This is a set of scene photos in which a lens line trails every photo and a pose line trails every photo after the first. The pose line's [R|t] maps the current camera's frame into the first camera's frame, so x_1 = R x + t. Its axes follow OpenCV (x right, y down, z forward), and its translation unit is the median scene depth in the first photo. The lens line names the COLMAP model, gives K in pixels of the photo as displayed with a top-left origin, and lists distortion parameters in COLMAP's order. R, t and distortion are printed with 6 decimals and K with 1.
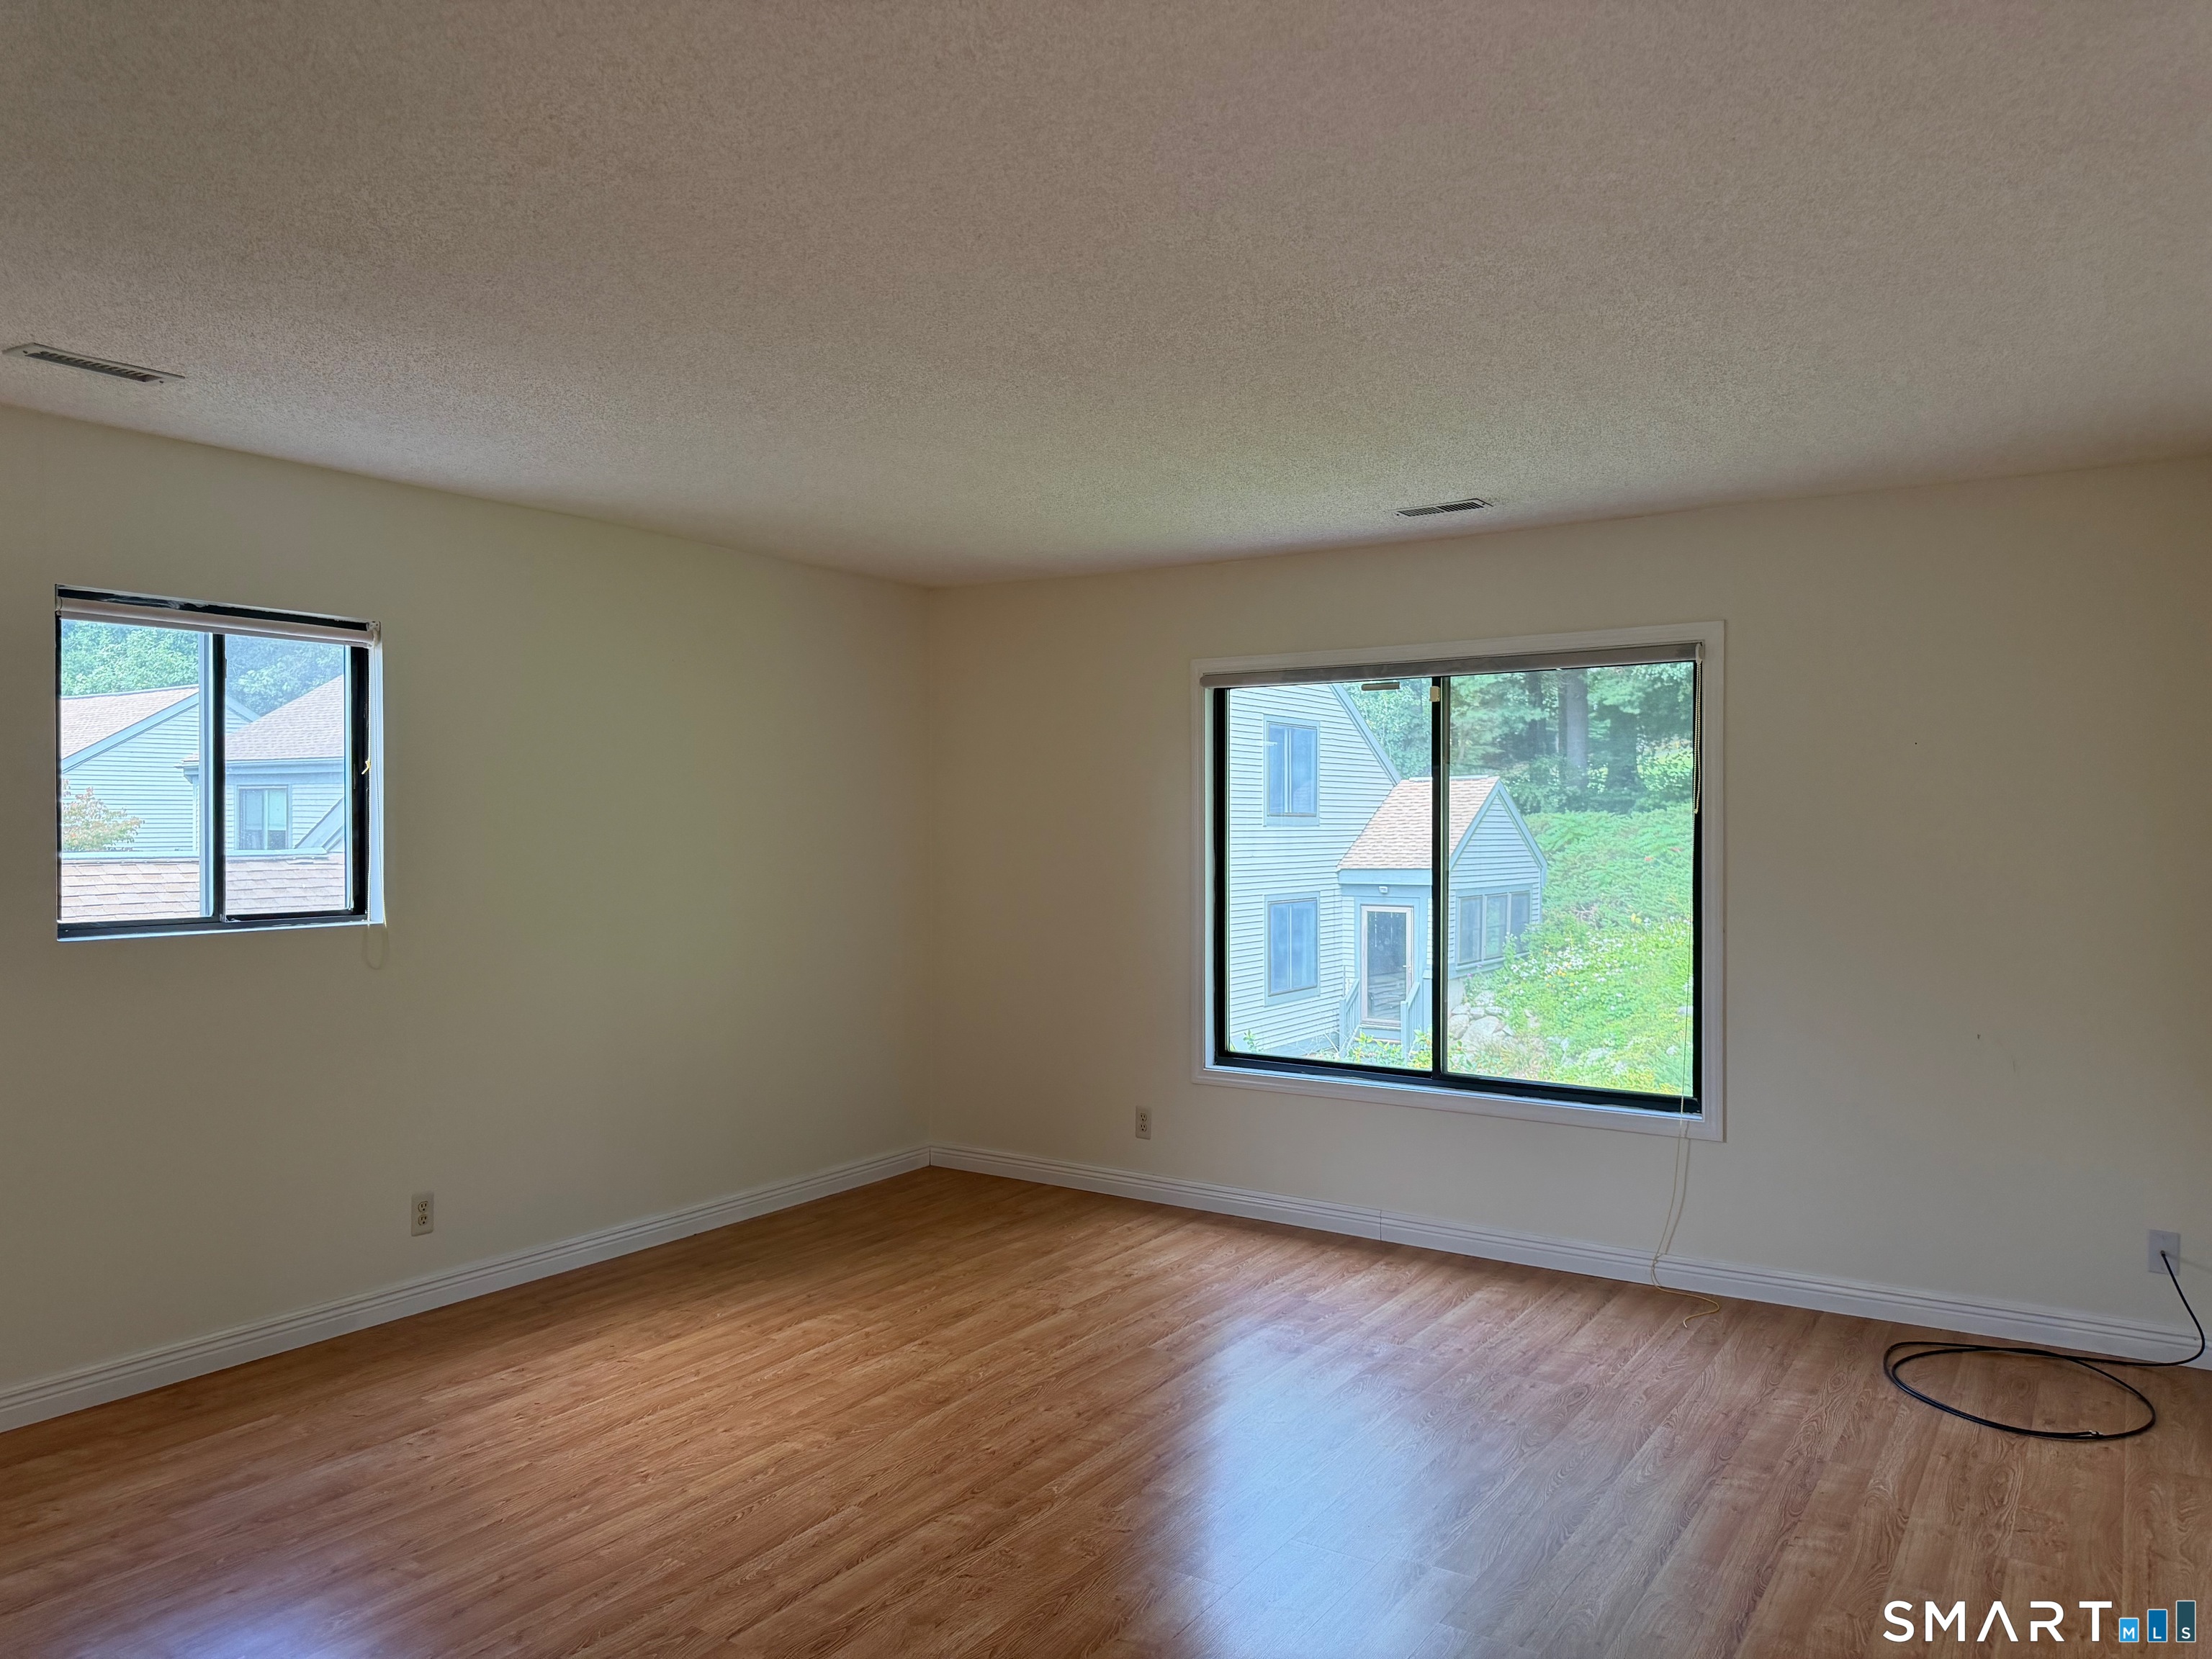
lens RADIAL K [[1571.8, 0, 1062.8], [0, 1571.8, 859.4], [0, 0, 1]] dist [0.025211, -0.031602]
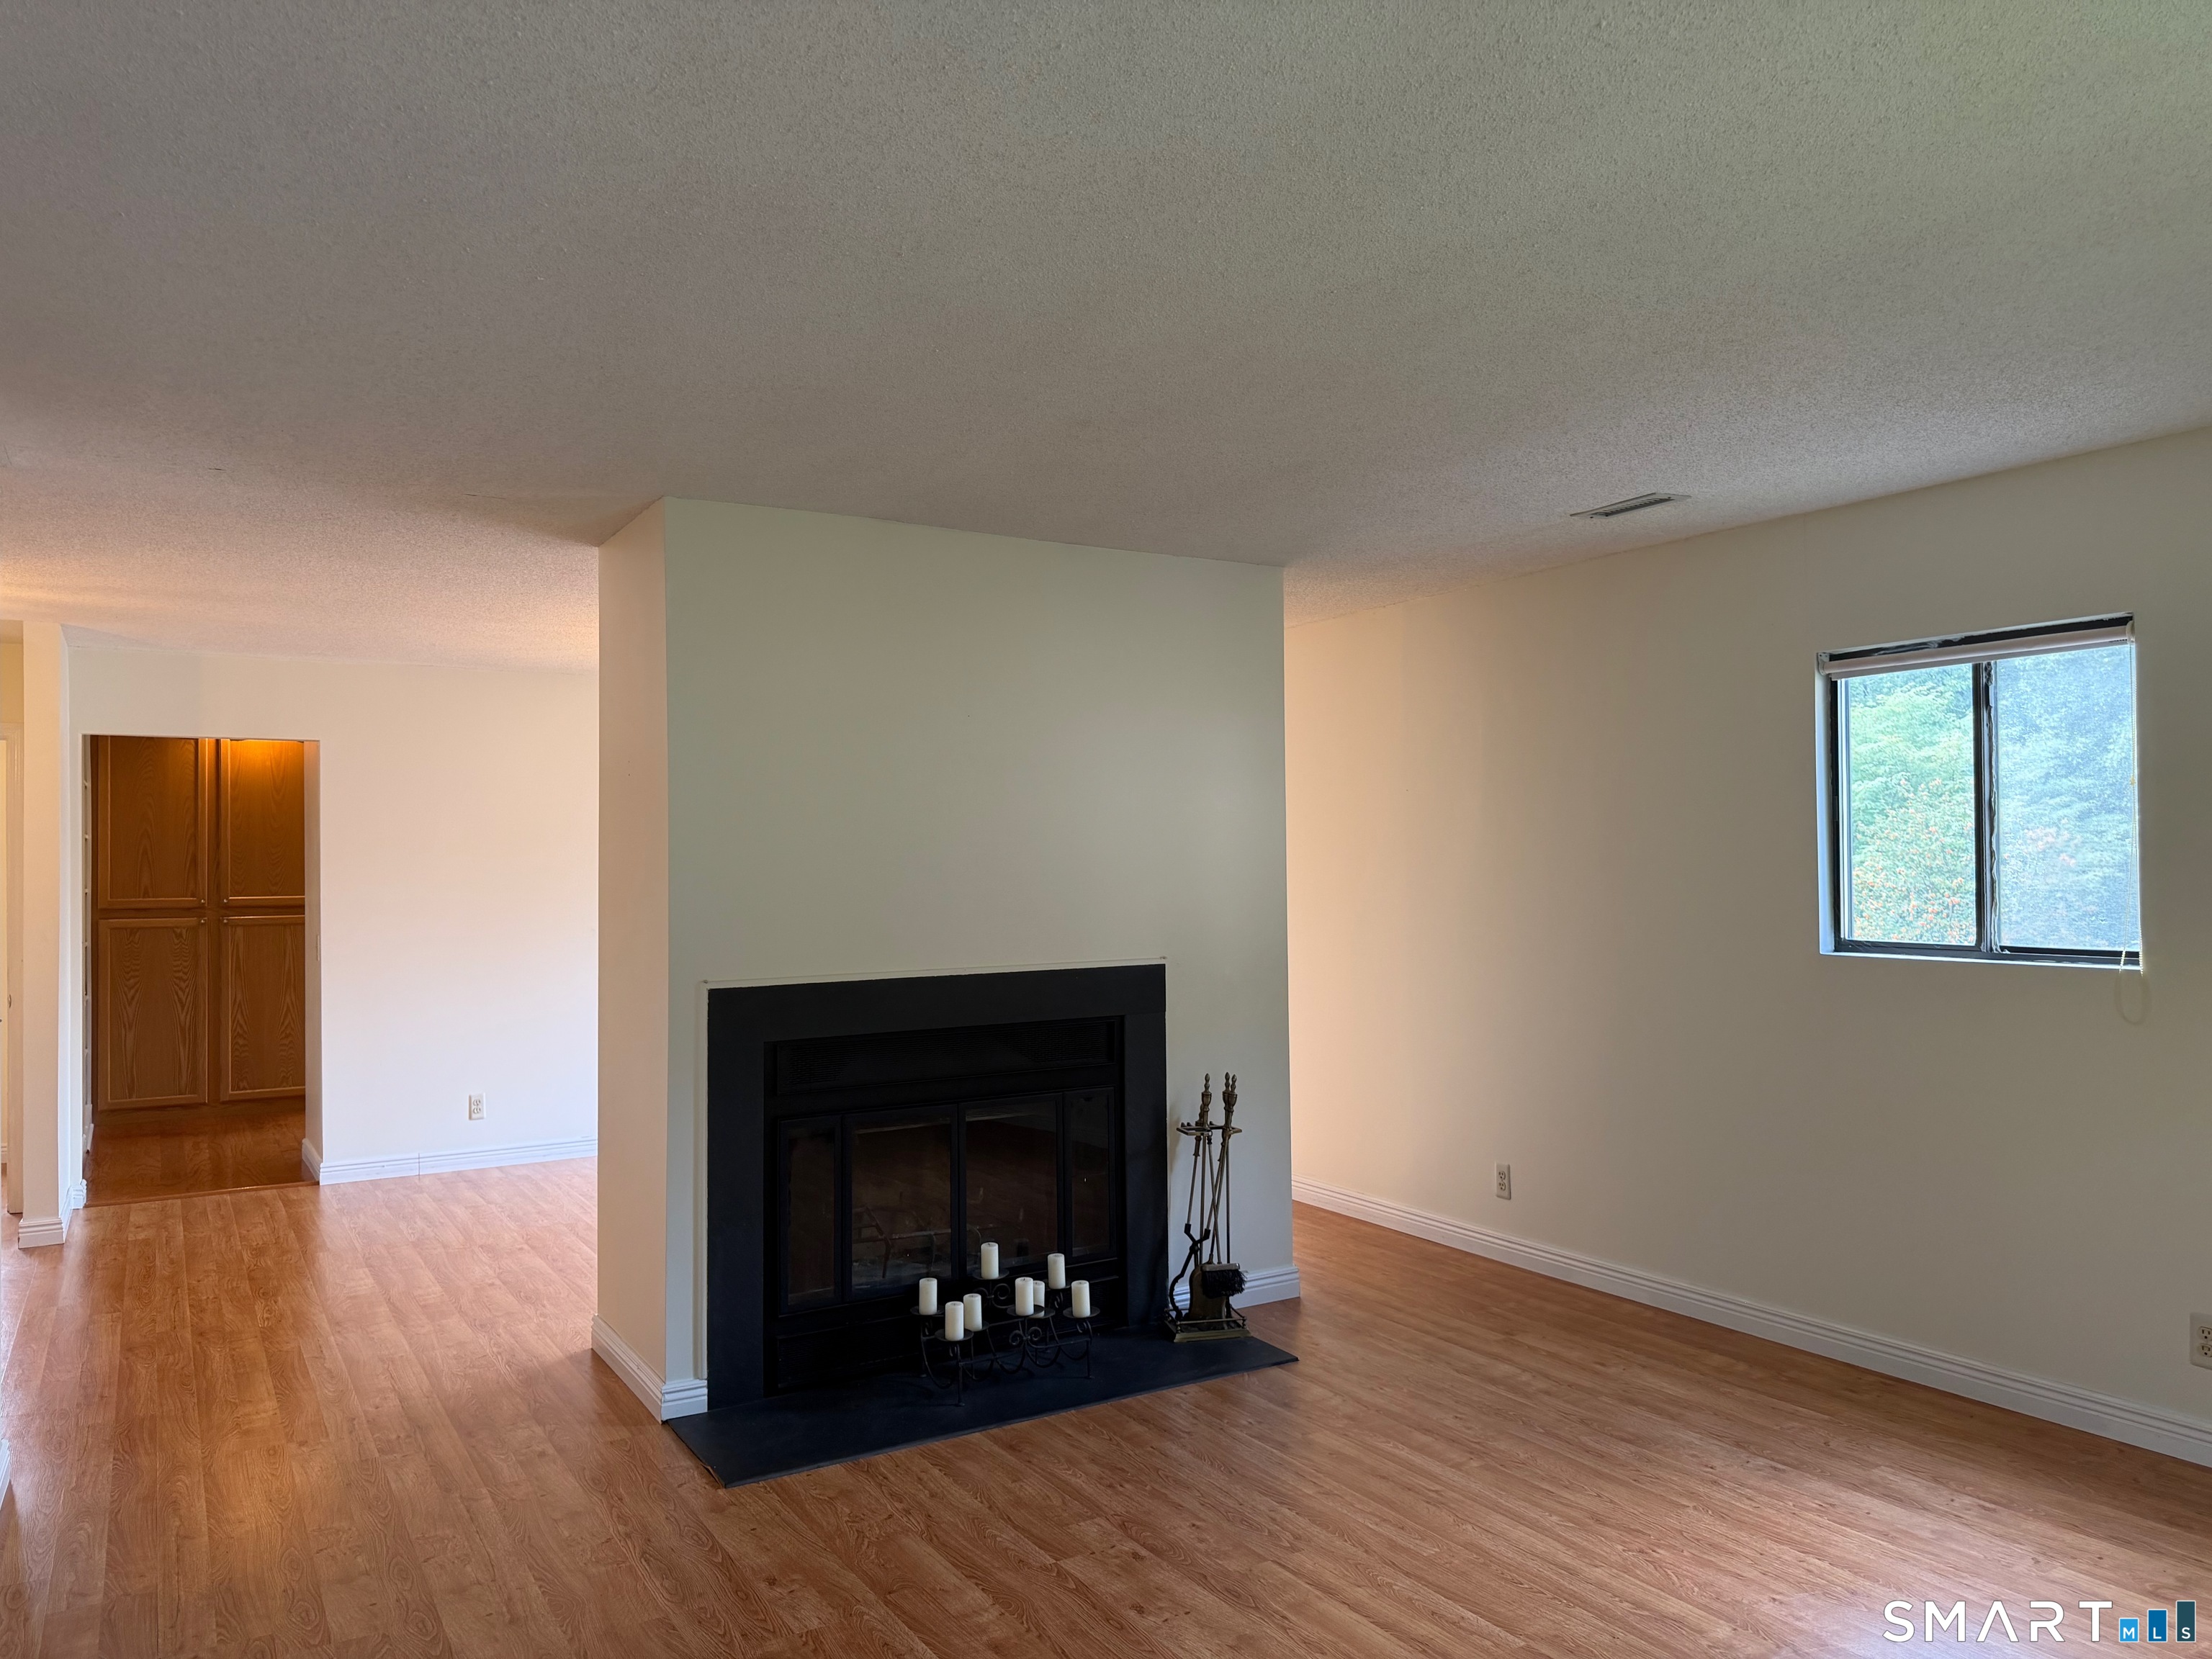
lens RADIAL K [[1571.8, 0, 1129.1], [0, 1571.8, 847.9], [0, 0, 1]] dist [0.025211, -0.031602]
pose [[-0.408786, -0.002744, -0.912626, 0.511163], [-0.008895, 0.999960, 0.000978, -0.018487], [0.912587, 0.008518, -0.408794, 0.784344]]
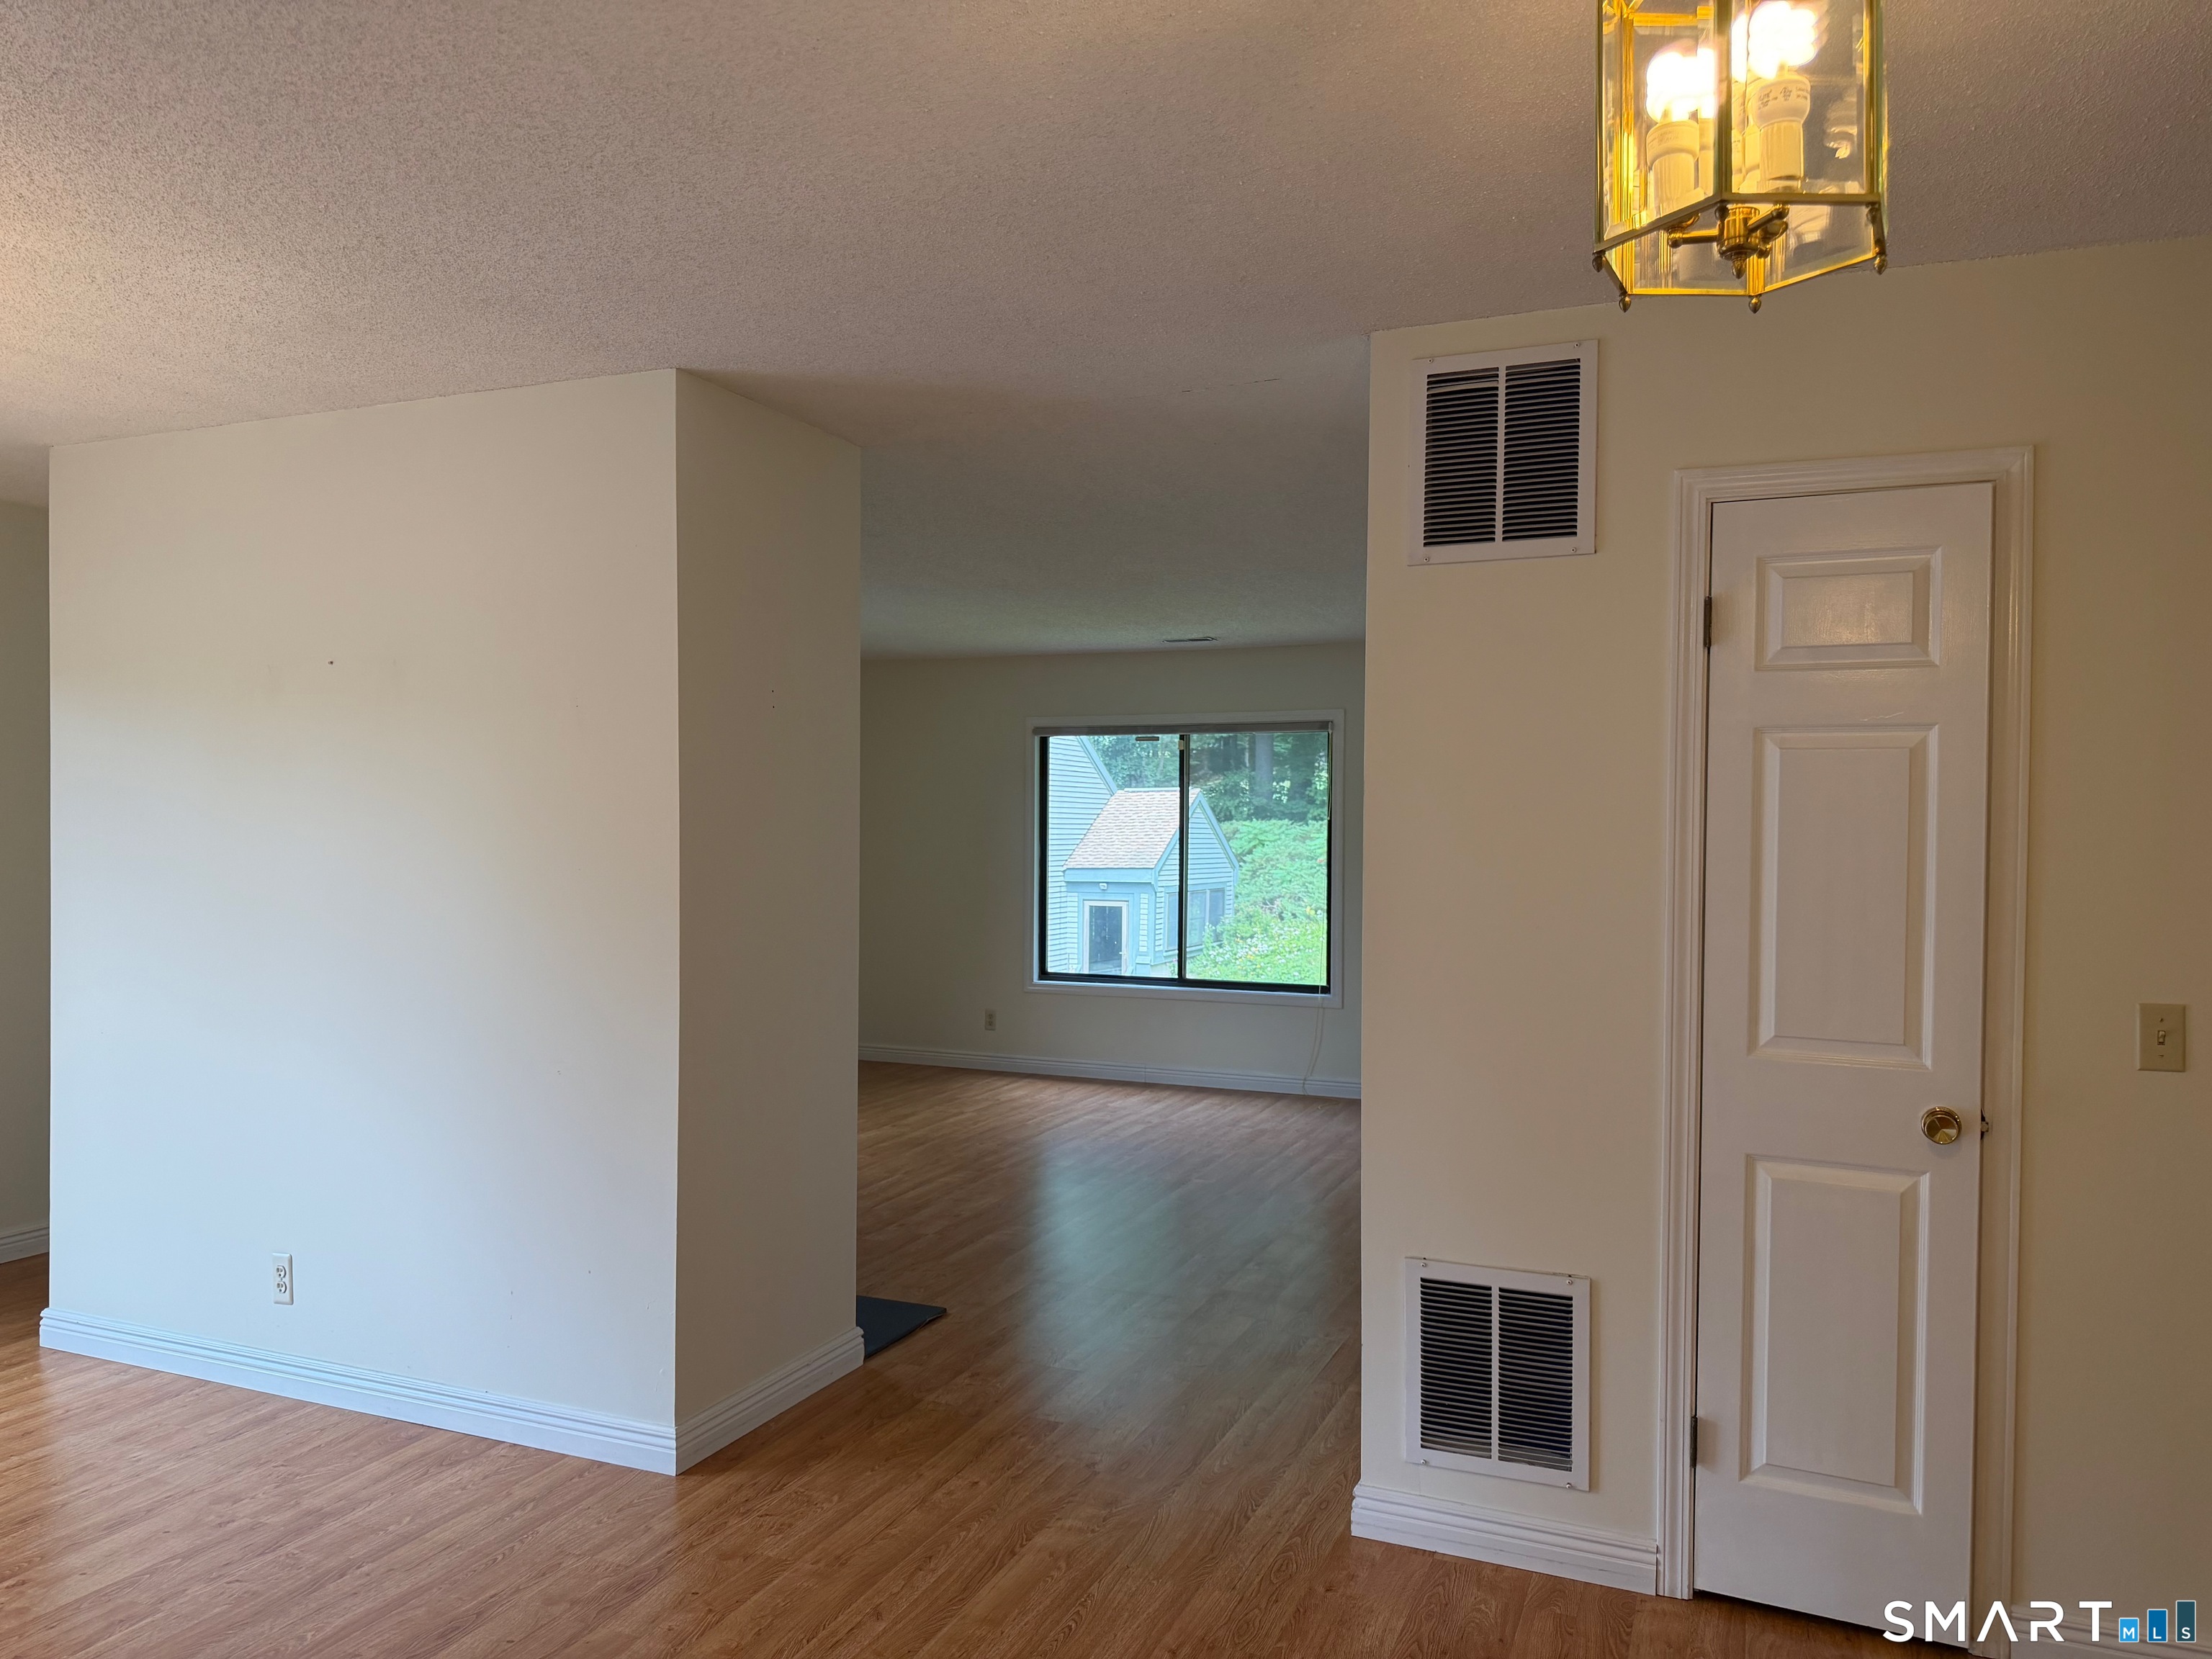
lens RADIAL K [[1571.8, 0, 1092.6], [0, 1571.8, 825.8], [0, 0, 1]] dist [0.025211, -0.031602]
pose [[0.978622, 0.008716, 0.205484, -0.204530], [-0.003531, 0.999666, -0.025586, 0.023317], [-0.205638, 0.024314, 0.978326, -0.632974]]
